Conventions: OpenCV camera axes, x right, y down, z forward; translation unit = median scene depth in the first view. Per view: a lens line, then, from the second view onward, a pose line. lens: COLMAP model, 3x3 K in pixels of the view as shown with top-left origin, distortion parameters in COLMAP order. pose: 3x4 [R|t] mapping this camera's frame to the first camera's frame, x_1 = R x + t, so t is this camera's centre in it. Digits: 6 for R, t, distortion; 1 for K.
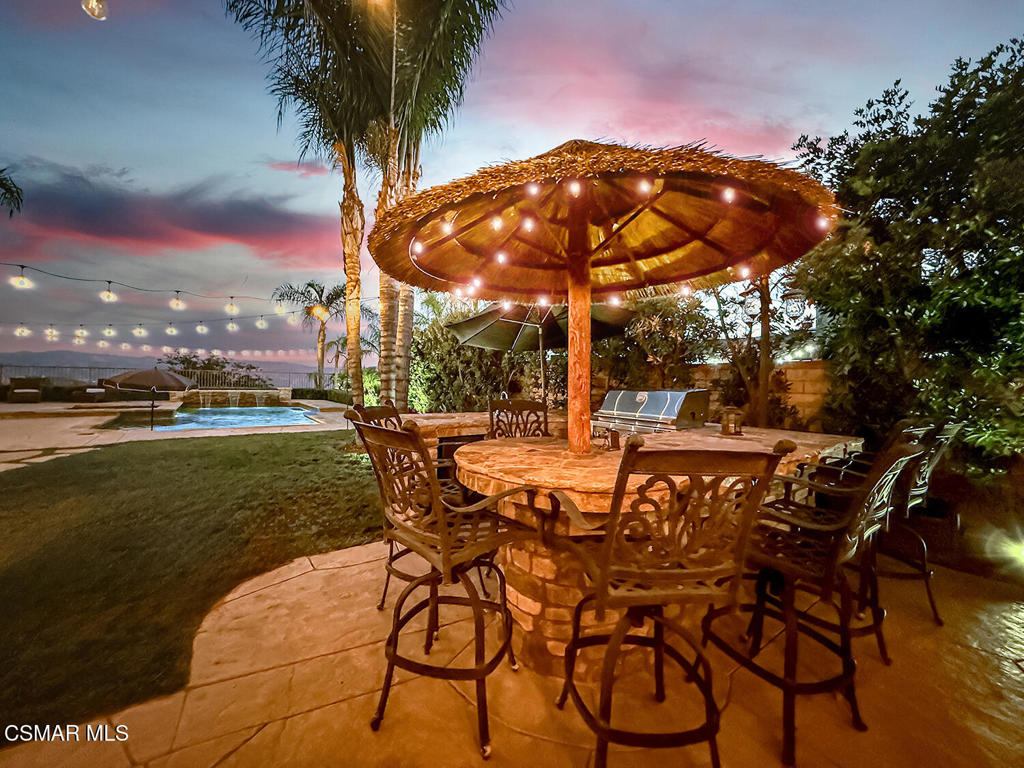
lens RADIAL K [[407.4, 0, 512.0], [0, 407.4, 384.0], [0, 0, 1]] dist [-0.000948, -0.000151]
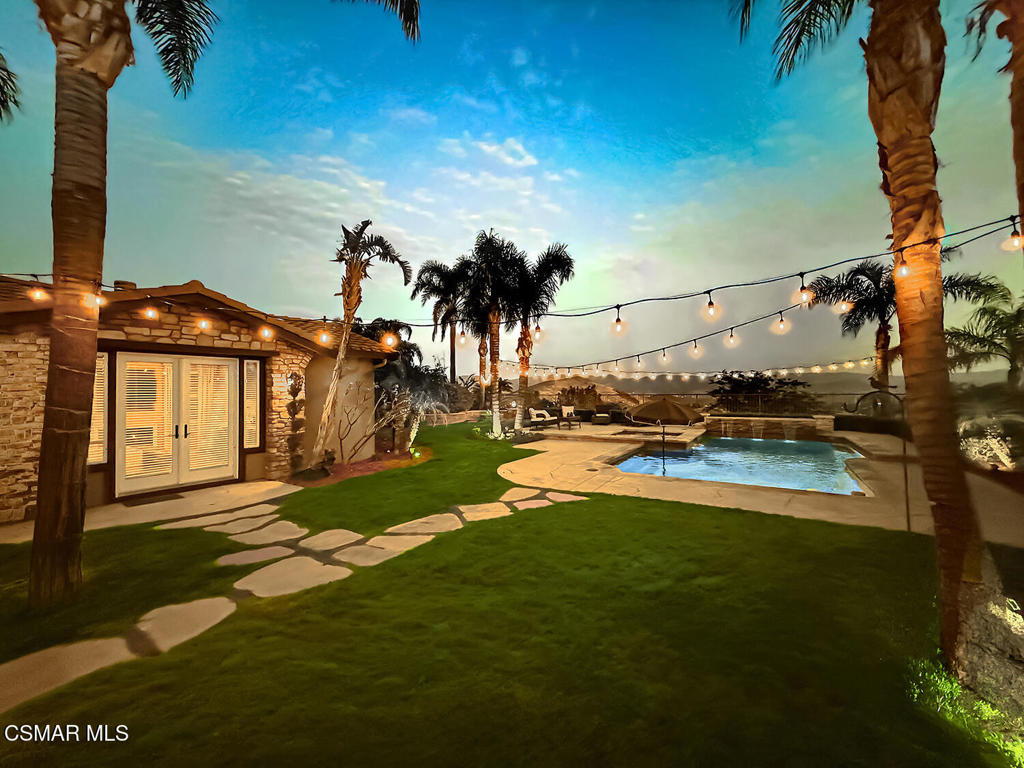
lens RADIAL K [[407.4, 0, 512.0], [0, 407.4, 384.0], [0, 0, 1]] dist [-0.000948, -0.000151]
pose [[0.362938, -0.040562, -0.930930, -0.077046], [0.011265, 0.999170, -0.039143, -0.029591], [0.931745, 0.003720, 0.363094, 0.223577]]
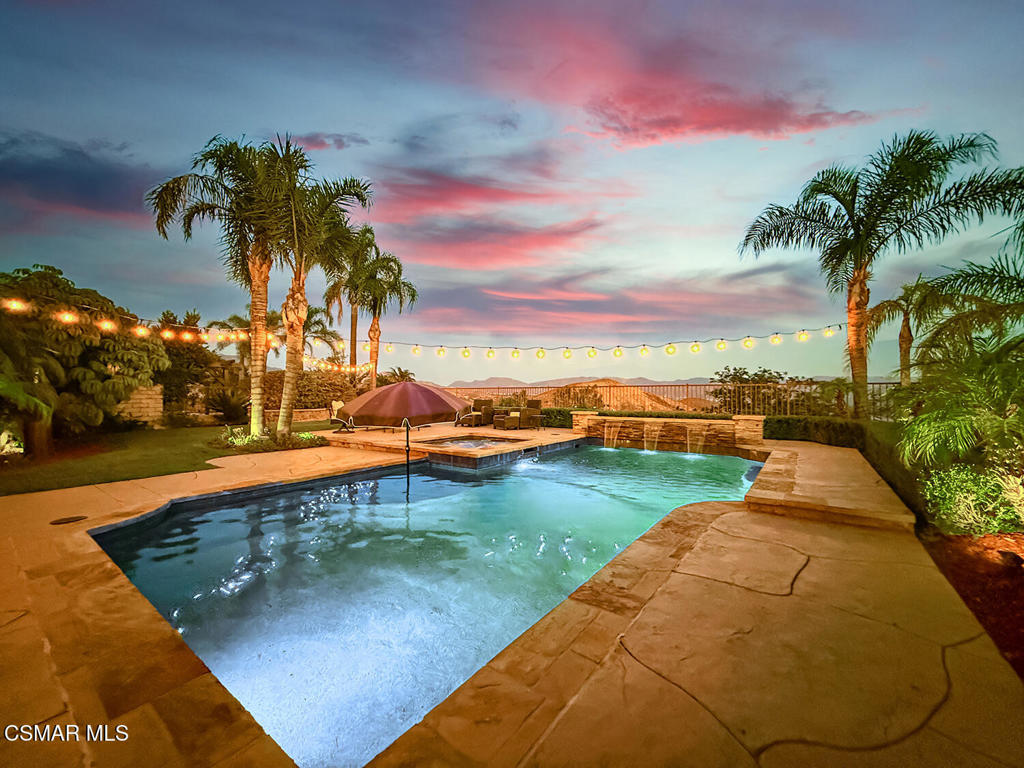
lens RADIAL K [[407.4, 0, 512.0], [0, 407.4, 384.0], [0, 0, 1]] dist [-0.000948, -0.000151]
pose [[0.294577, -0.044253, -0.954603, -0.220834], [0.001600, 0.998949, -0.045815, -0.006999], [0.955626, 0.011969, 0.294338, 0.684993]]
